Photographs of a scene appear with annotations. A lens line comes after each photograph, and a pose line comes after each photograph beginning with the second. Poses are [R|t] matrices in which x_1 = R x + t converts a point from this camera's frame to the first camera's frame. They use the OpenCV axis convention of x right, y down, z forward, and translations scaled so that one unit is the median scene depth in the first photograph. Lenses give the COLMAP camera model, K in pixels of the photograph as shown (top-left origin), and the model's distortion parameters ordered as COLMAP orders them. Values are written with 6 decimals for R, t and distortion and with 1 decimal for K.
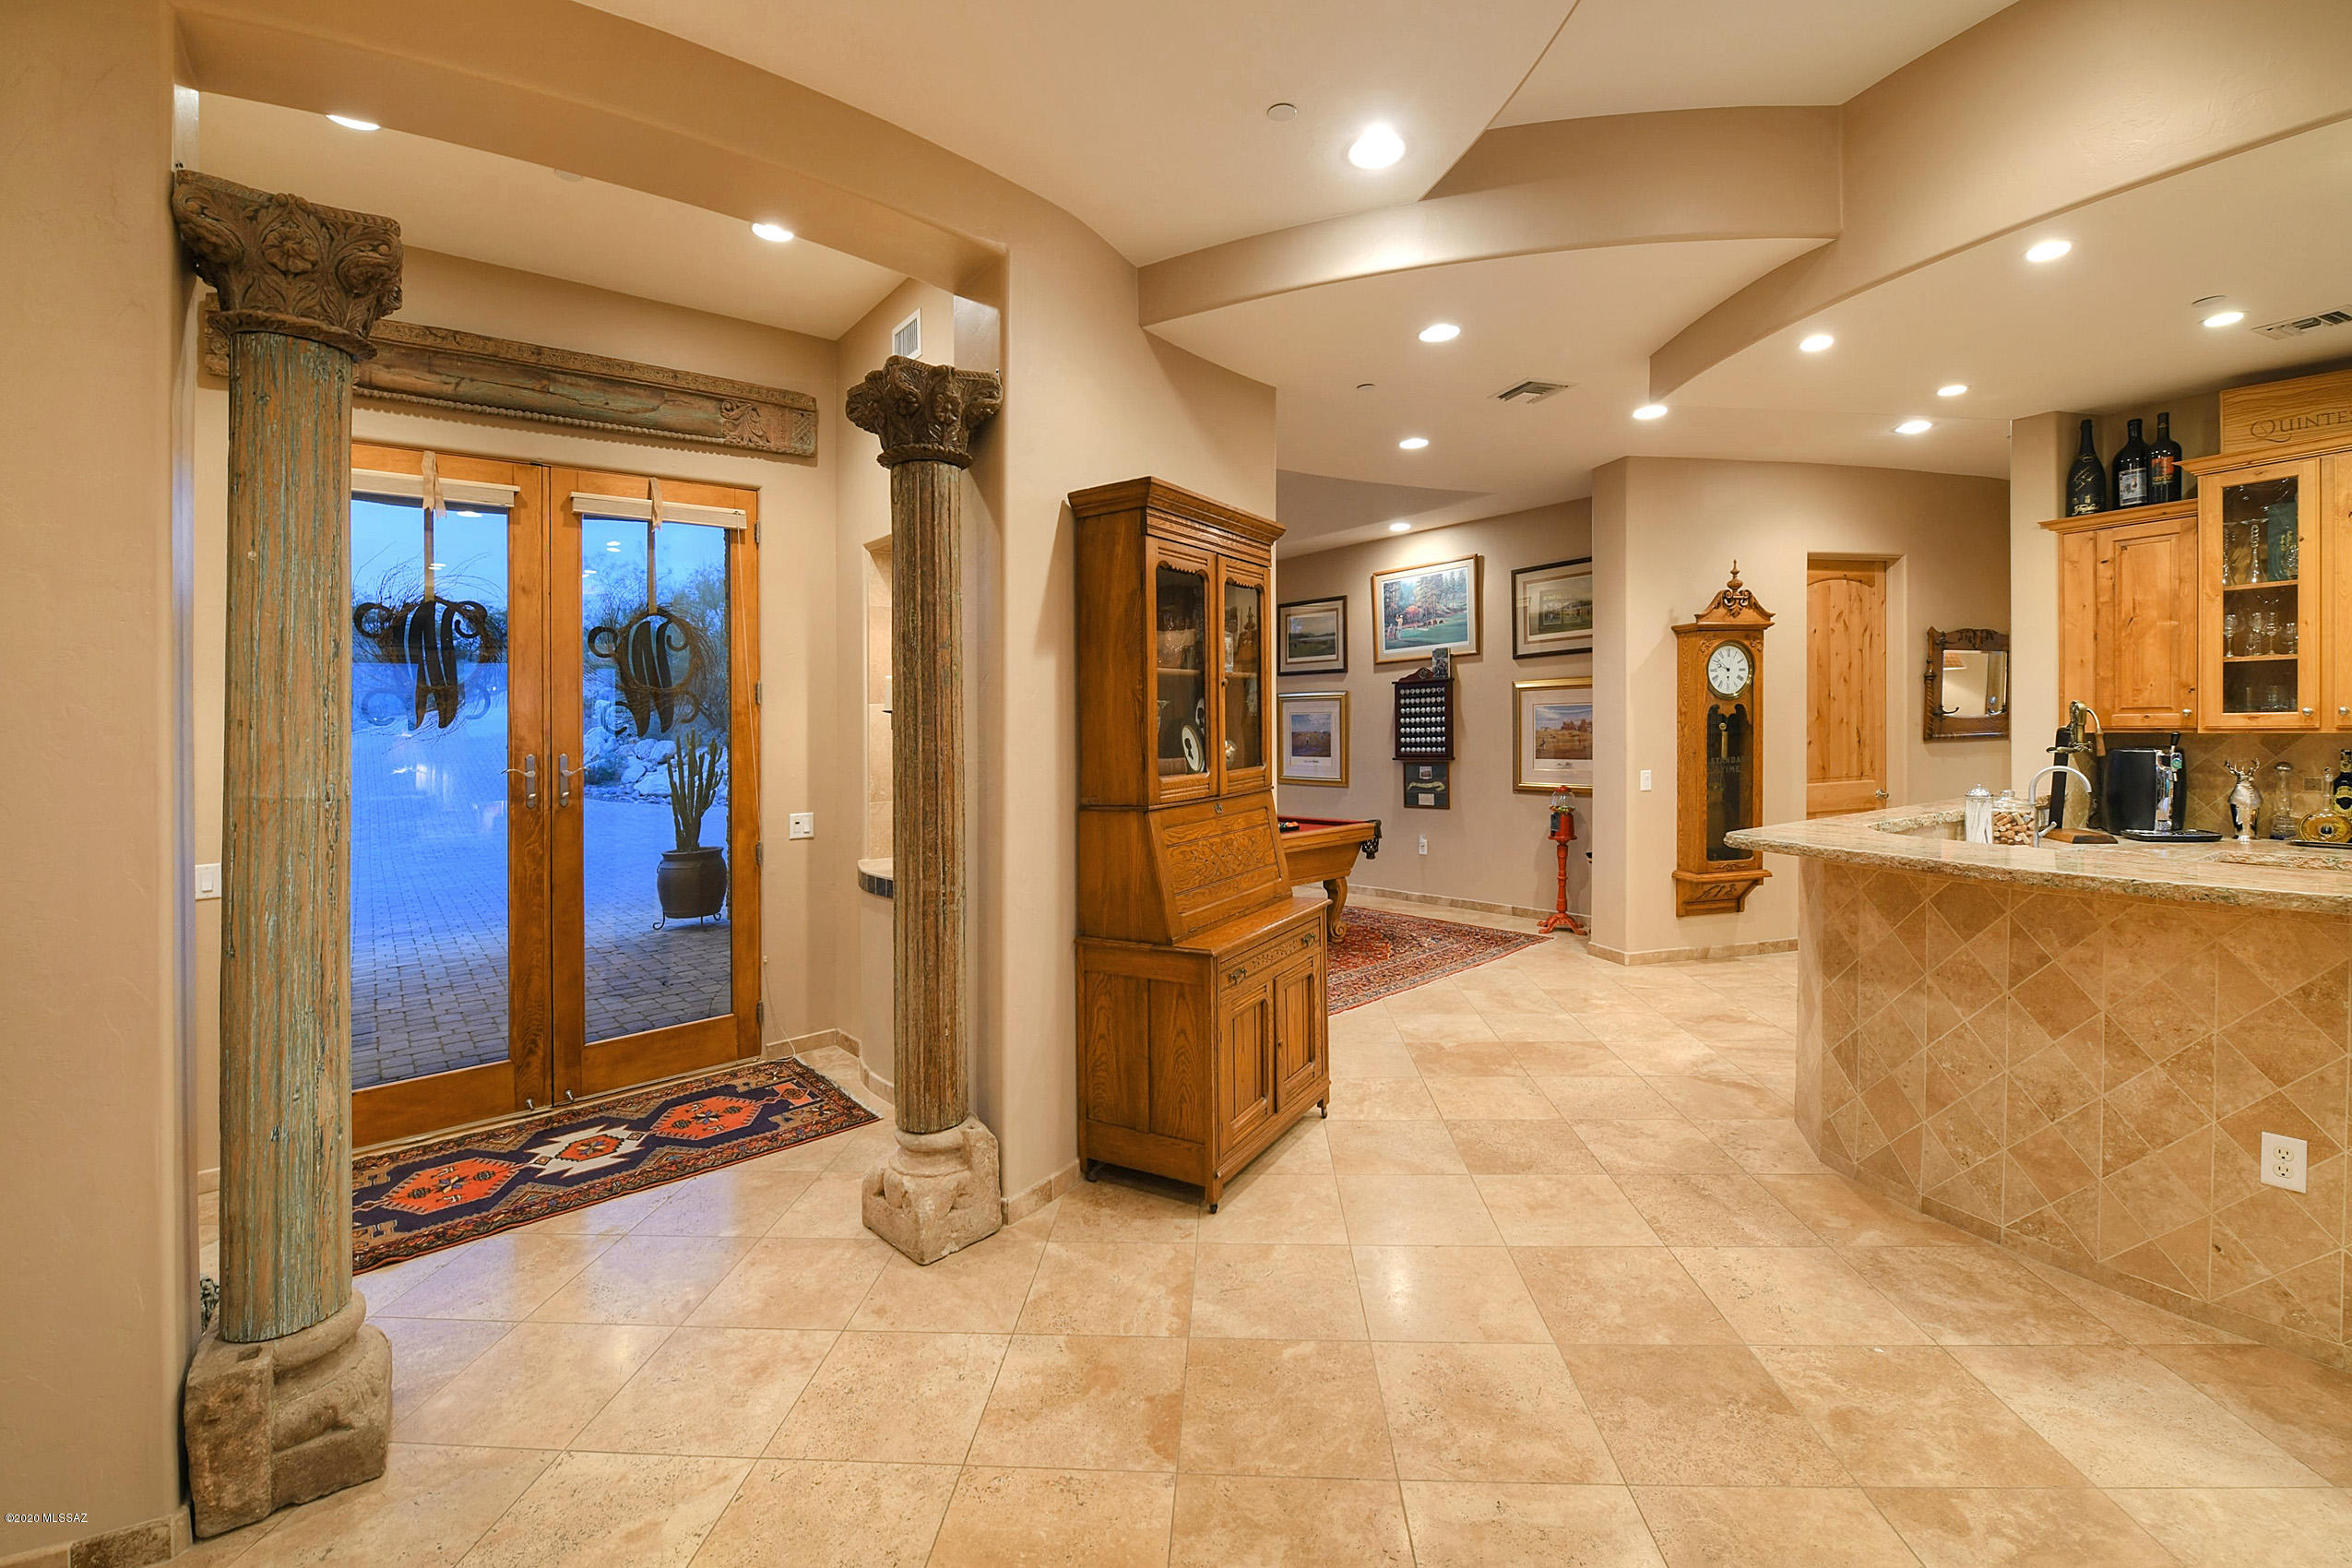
lens RADIAL K [[978.6, 0, 1180.8], [0, 978.6, 744.3], [0, 0, 1]] dist [-0.004445, -0.005357]
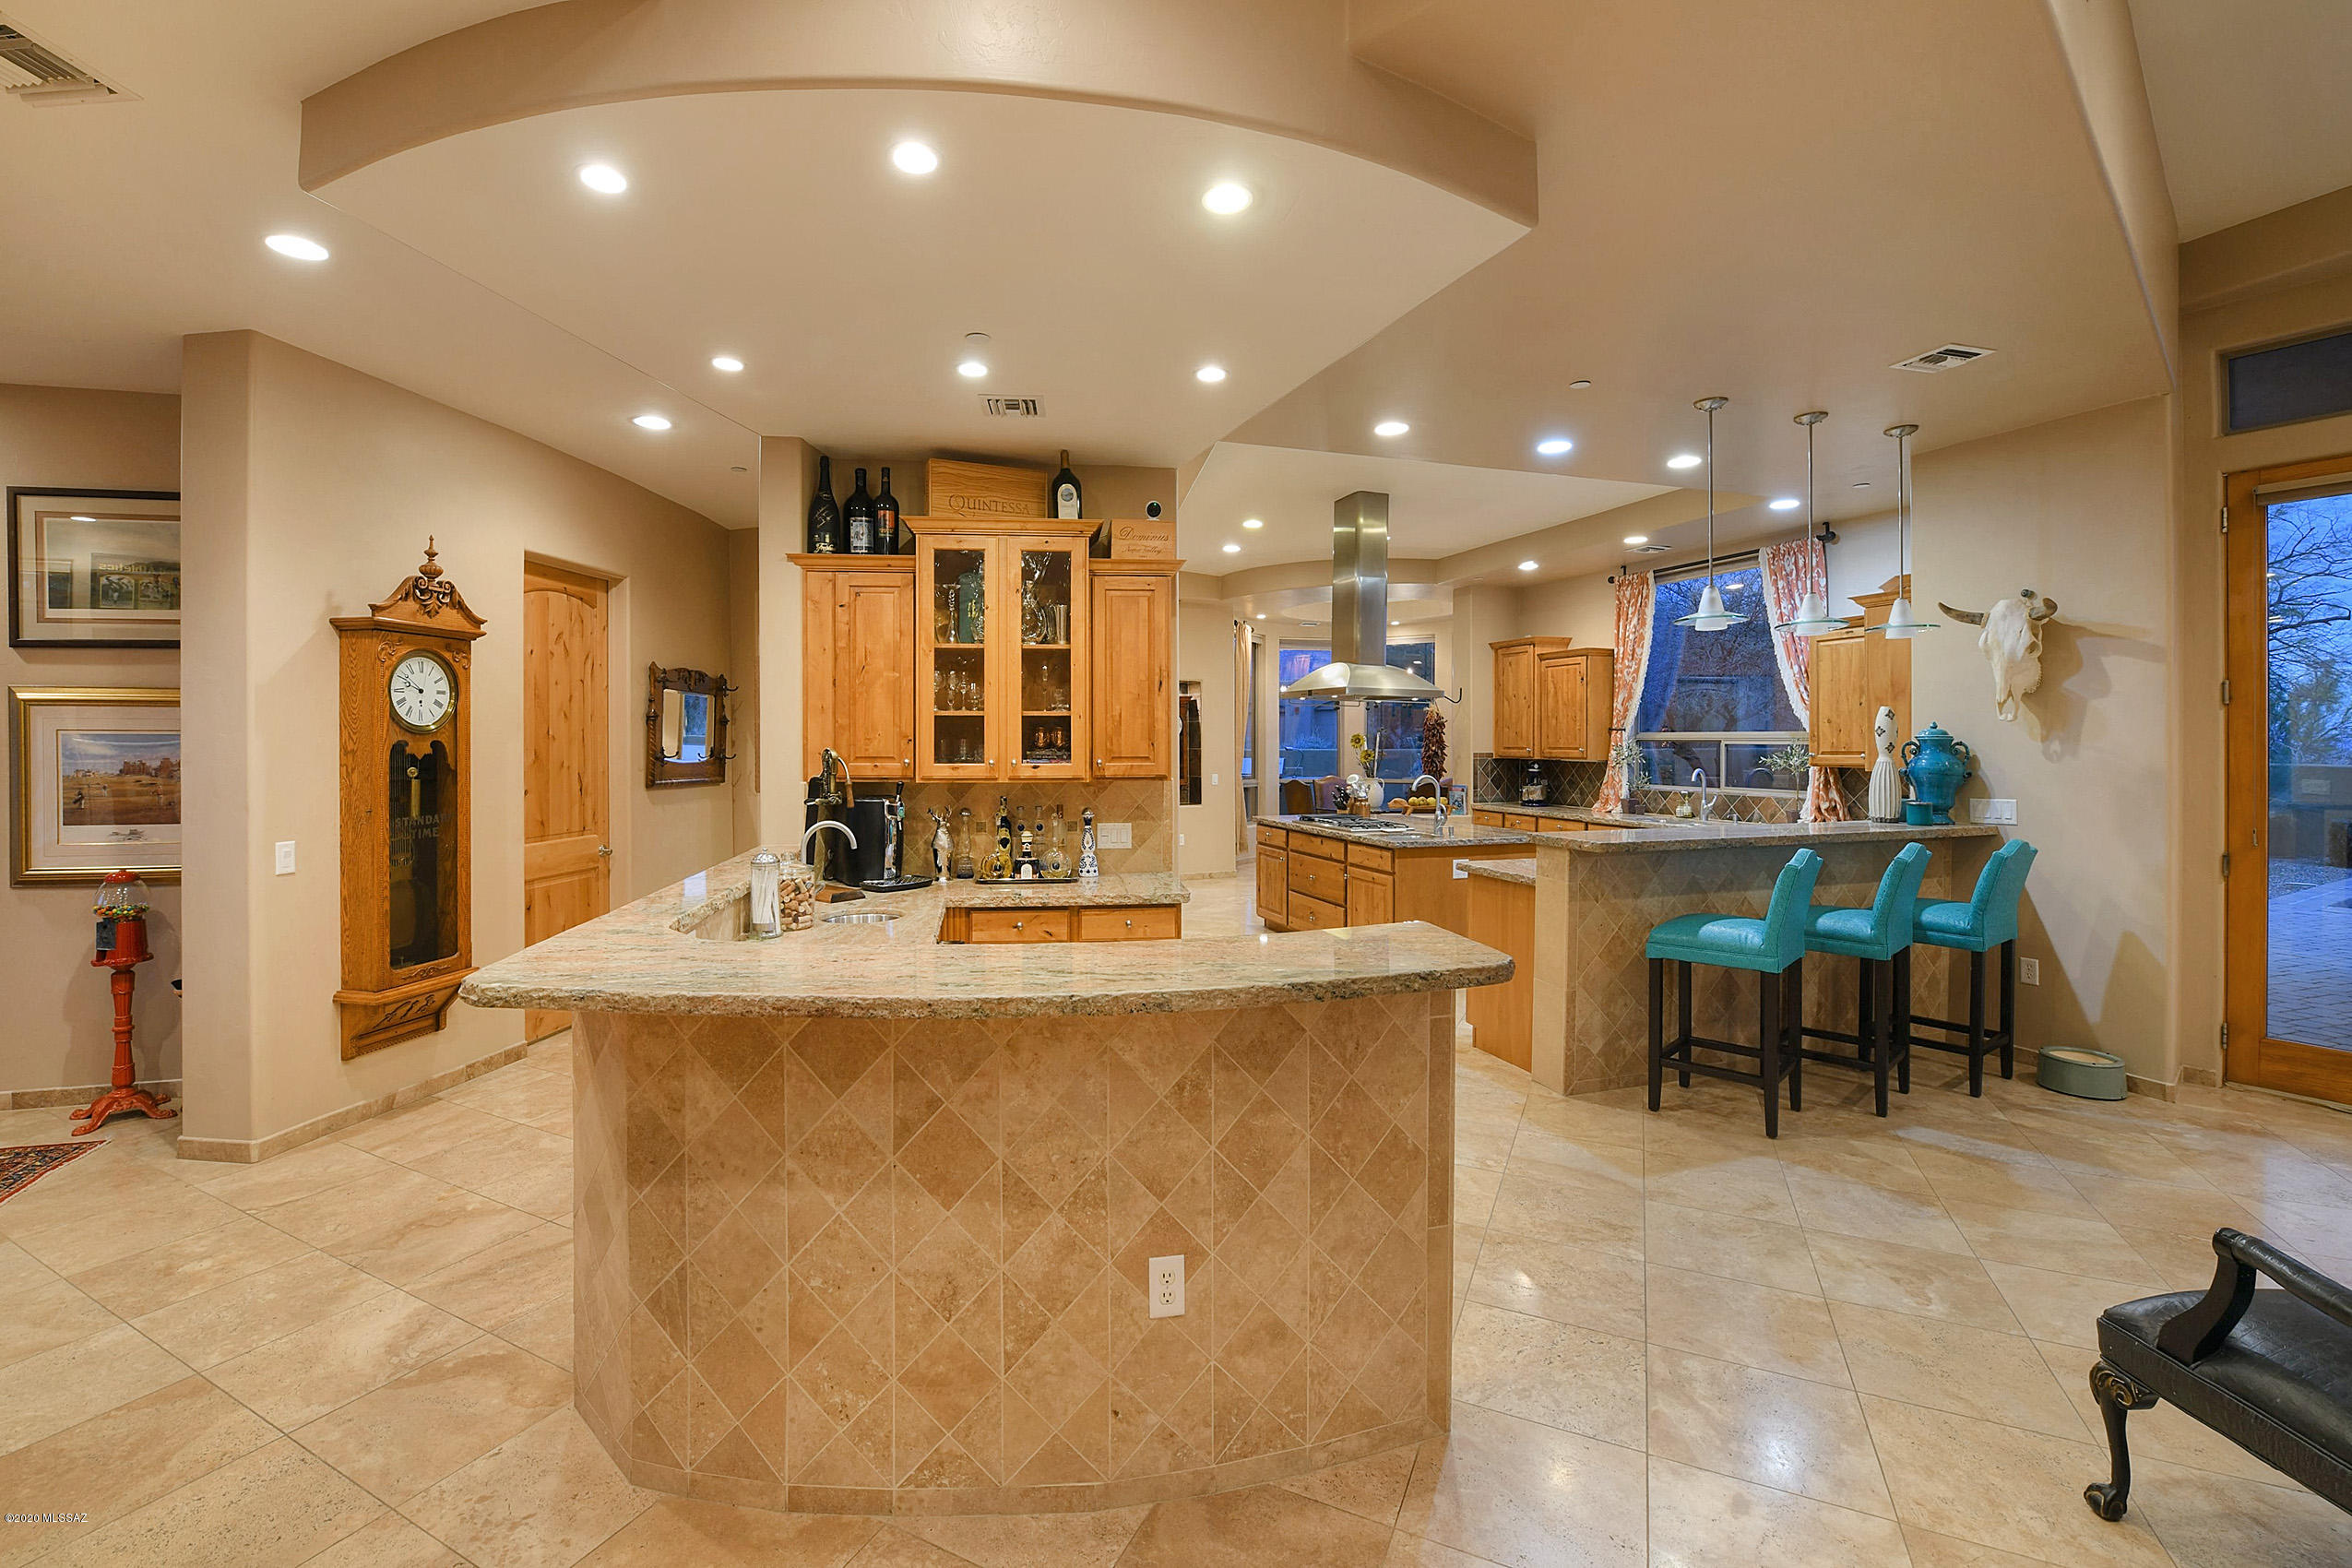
lens RADIAL K [[983.9, 0, 1121.6], [0, 983.9, 778.3], [0, 0, 1]] dist [-0.012529, -0.004793]
pose [[0.402966, -0.003492, 0.915208, 0.172777], [0.008116, 0.999967, 0.000242, -0.014218], [-0.915179, 0.007330, 0.402981, 0.365297]]
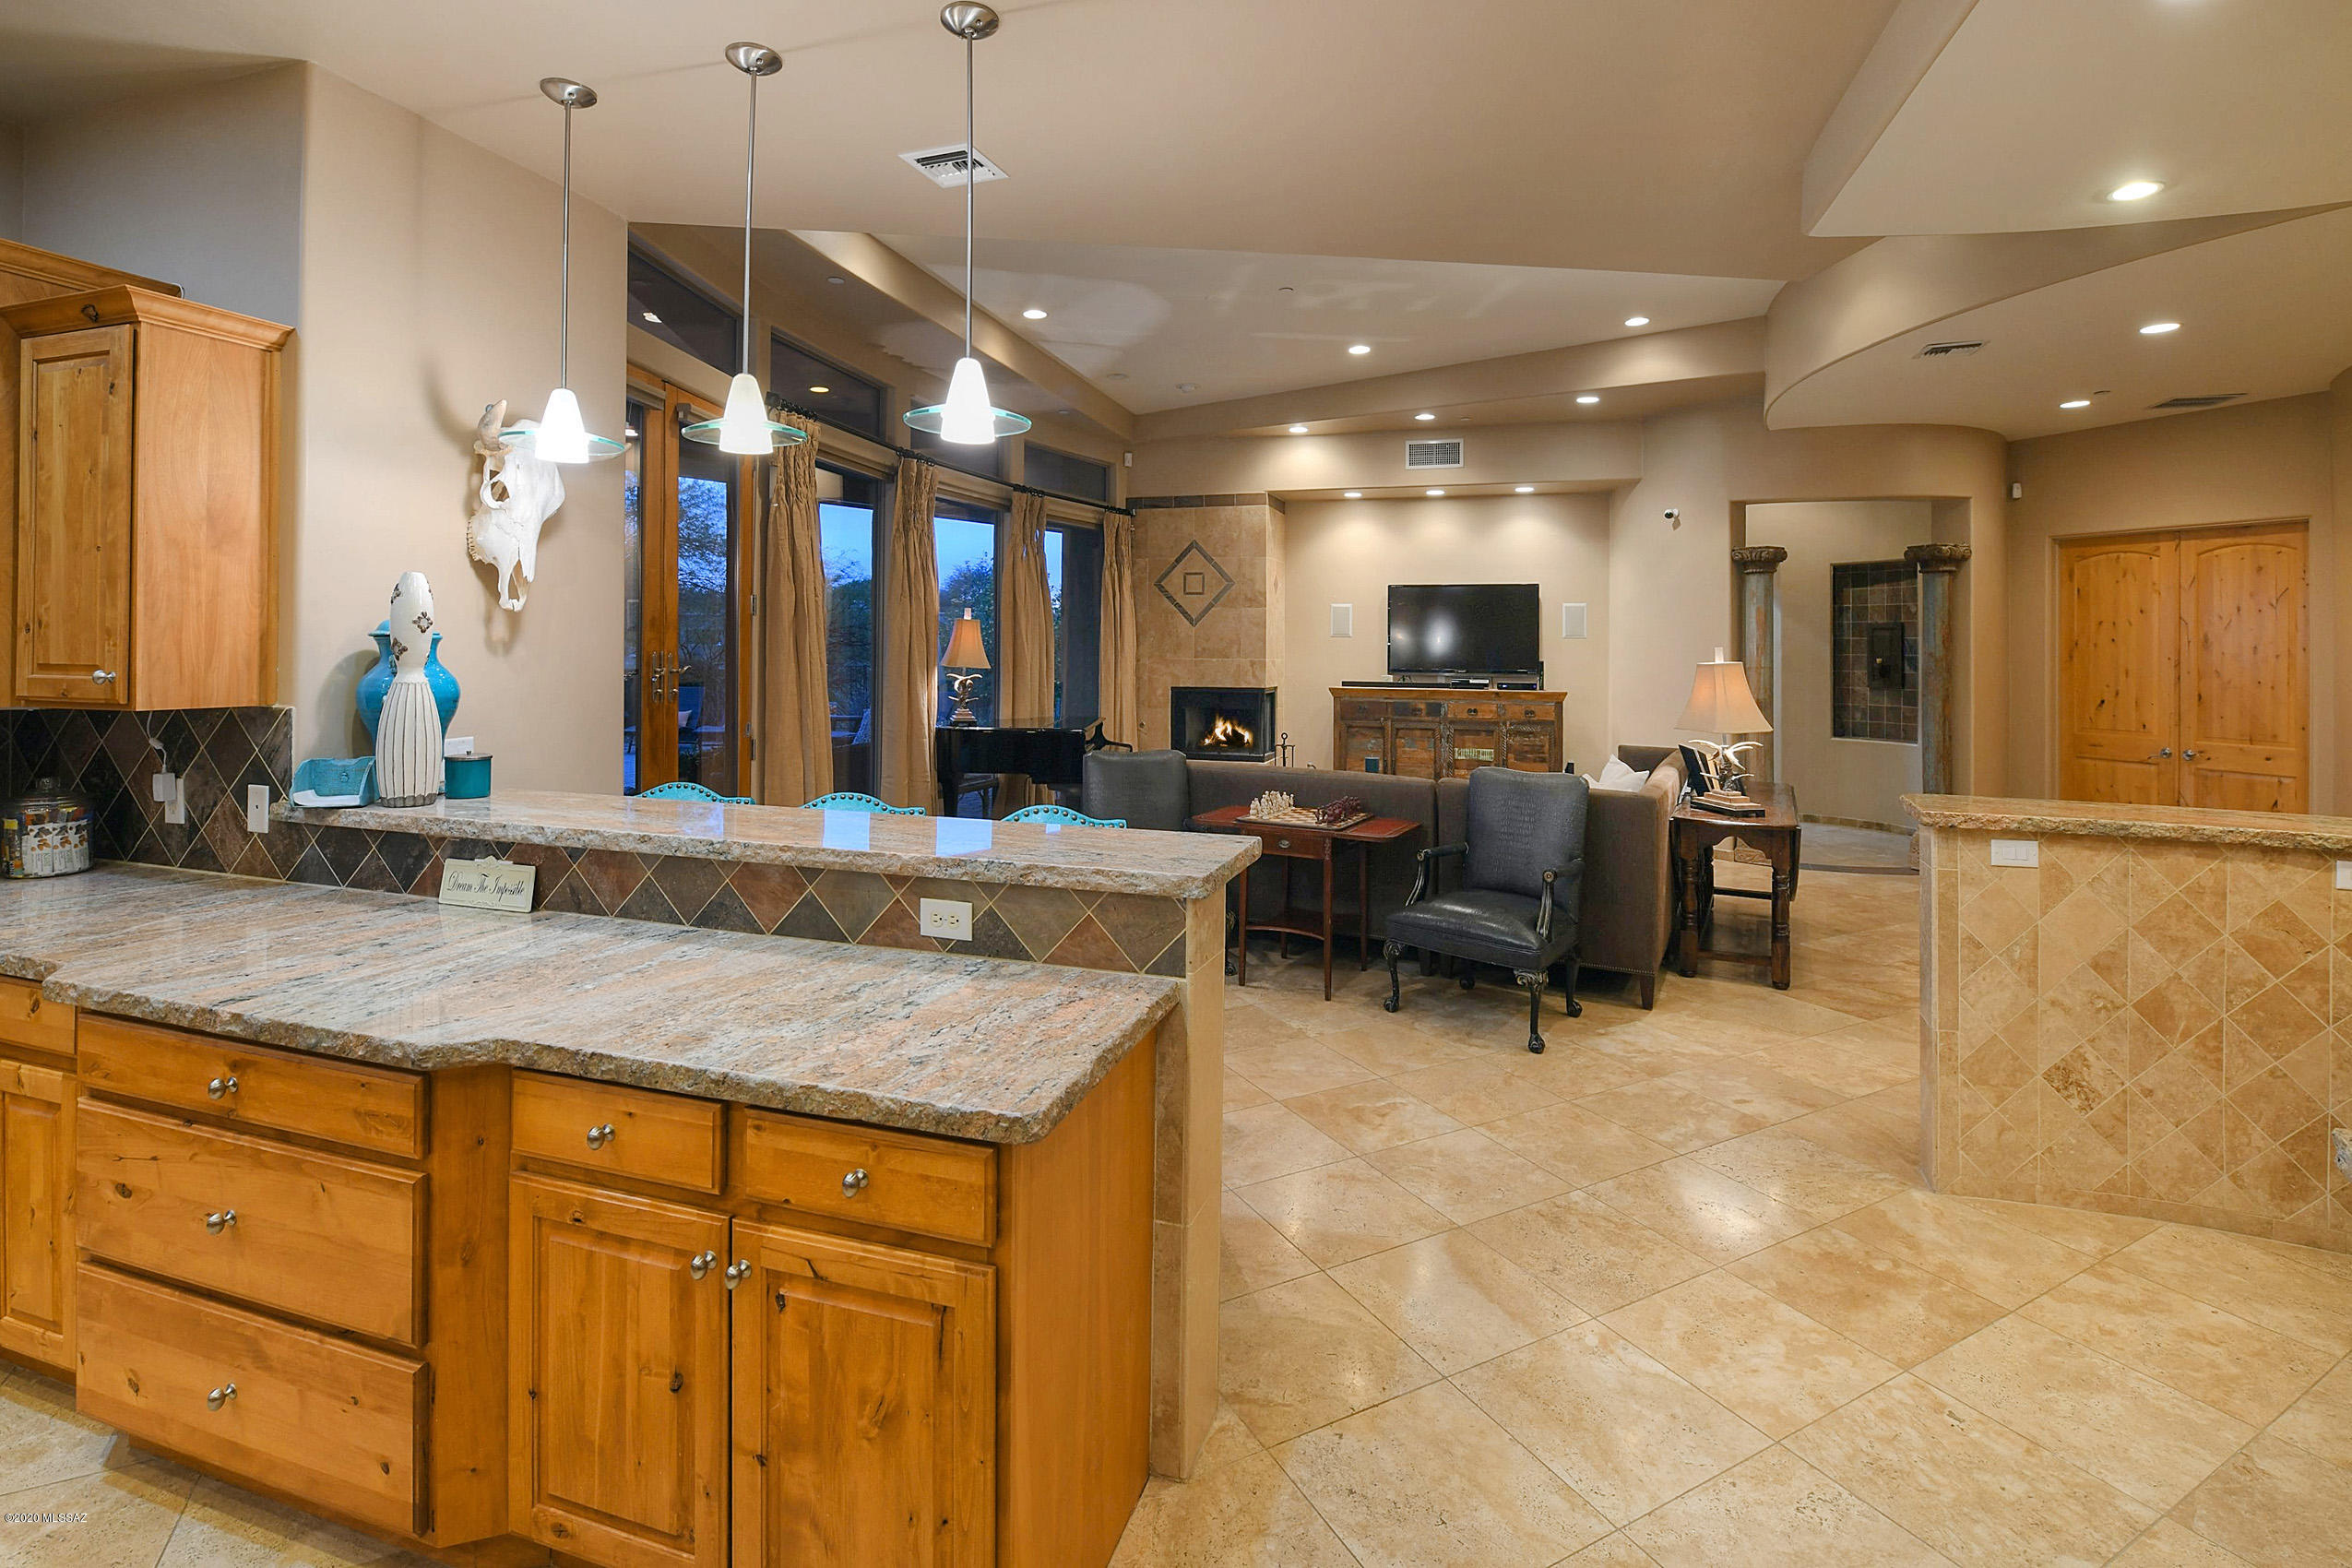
lens RADIAL K [[1103.7, 0, 1179.3], [0, 1103.7, 683.2], [0, 0, 1]] dist [-0.017580, -0.001119]
pose [[-0.852210, 0.038144, -0.521807, 1.618311], [0.006418, 0.998026, 0.062474, -0.065268], [0.523160, 0.049892, -0.850773, 0.803802]]
